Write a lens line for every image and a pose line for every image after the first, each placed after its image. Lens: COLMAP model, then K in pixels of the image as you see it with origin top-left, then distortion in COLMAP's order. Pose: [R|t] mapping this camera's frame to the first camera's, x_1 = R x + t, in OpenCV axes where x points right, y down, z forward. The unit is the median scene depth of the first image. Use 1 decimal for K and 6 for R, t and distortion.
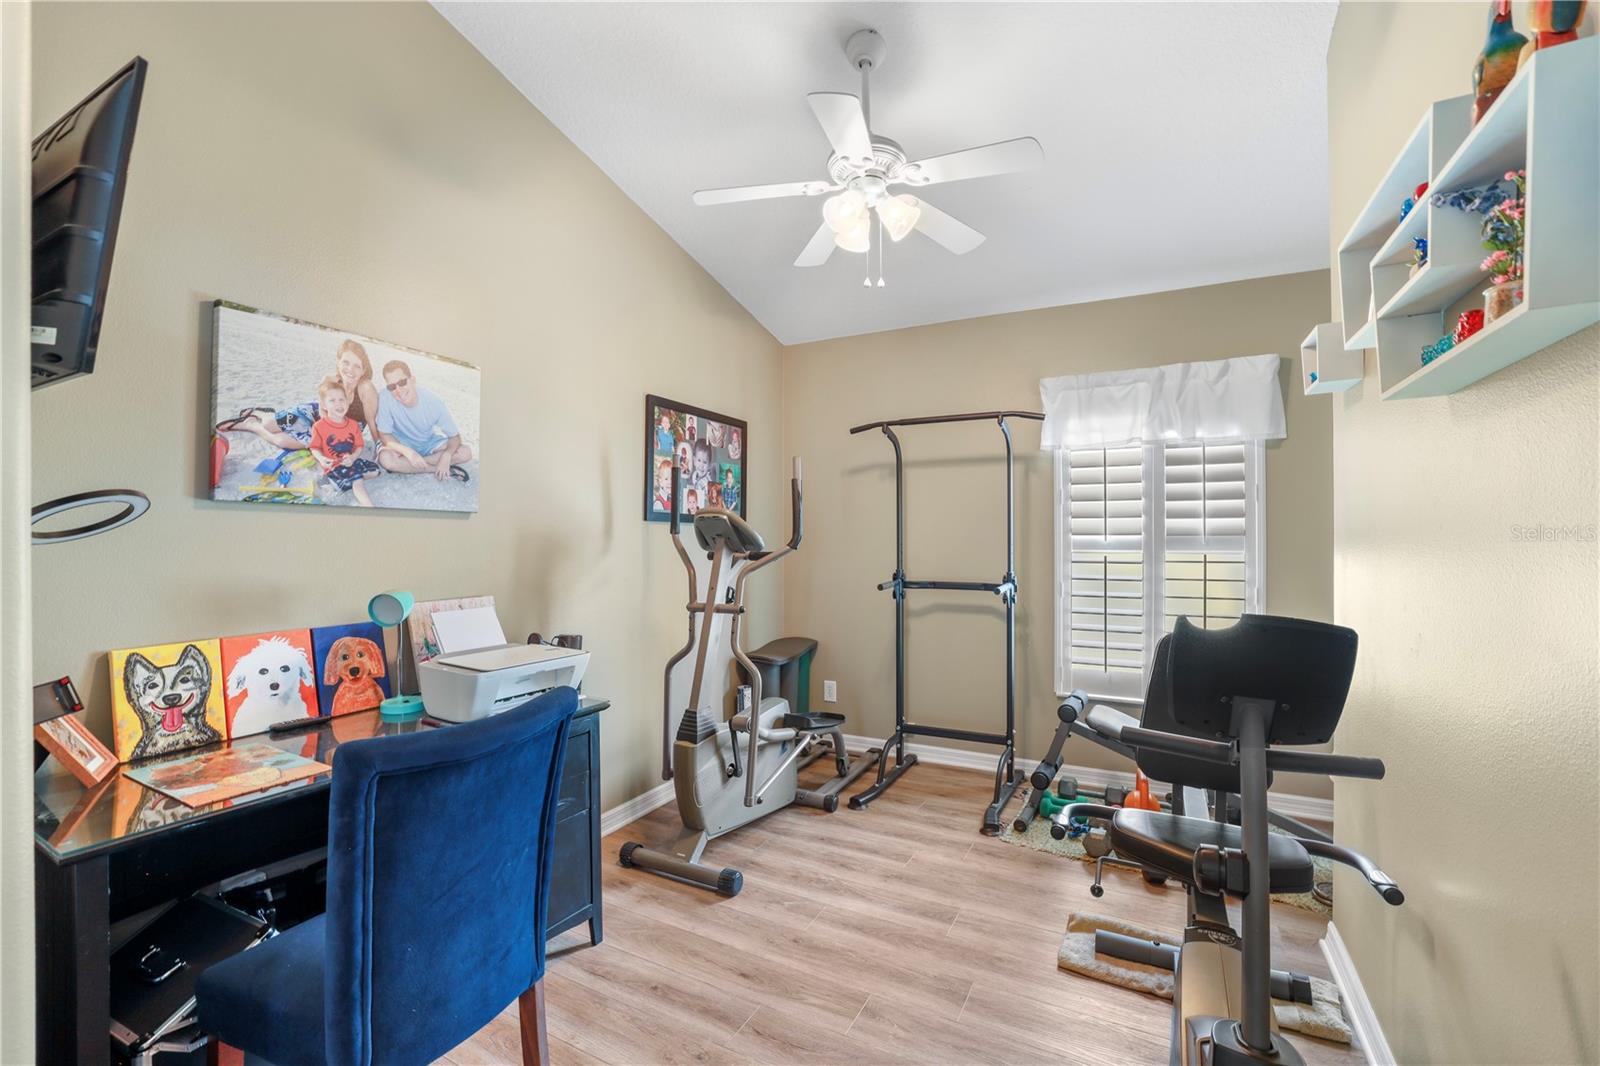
lens RADIAL K [[690.6, 0, 795.0], [0, 690.6, 529.1], [0, 0, 1]] dist [-0.046667, 0.016850]
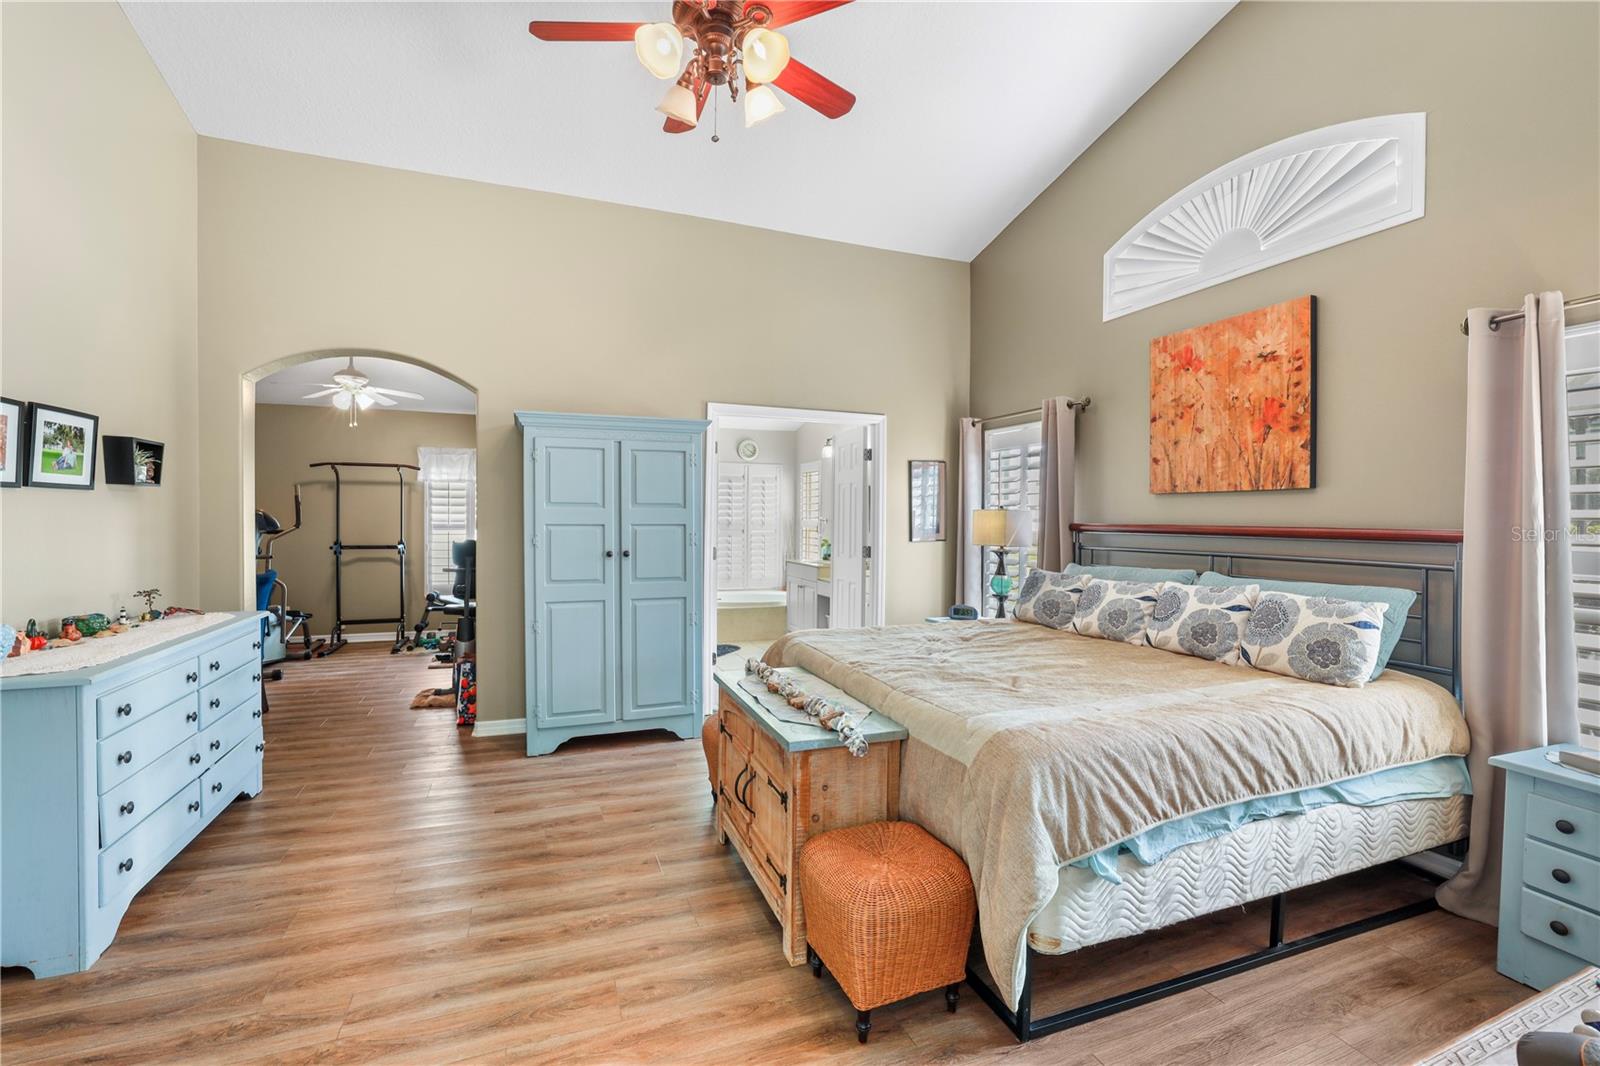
lens RADIAL K [[690.6, 0, 795.0], [0, 690.6, 529.1], [0, 0, 1]] dist [-0.046667, 0.016850]
pose [[0.644010, -0.005998, 0.764994, -0.495973], [-0.014233, 0.999702, 0.019821, -0.026028], [-0.764885, -0.023653, 0.643732, -1.232537]]
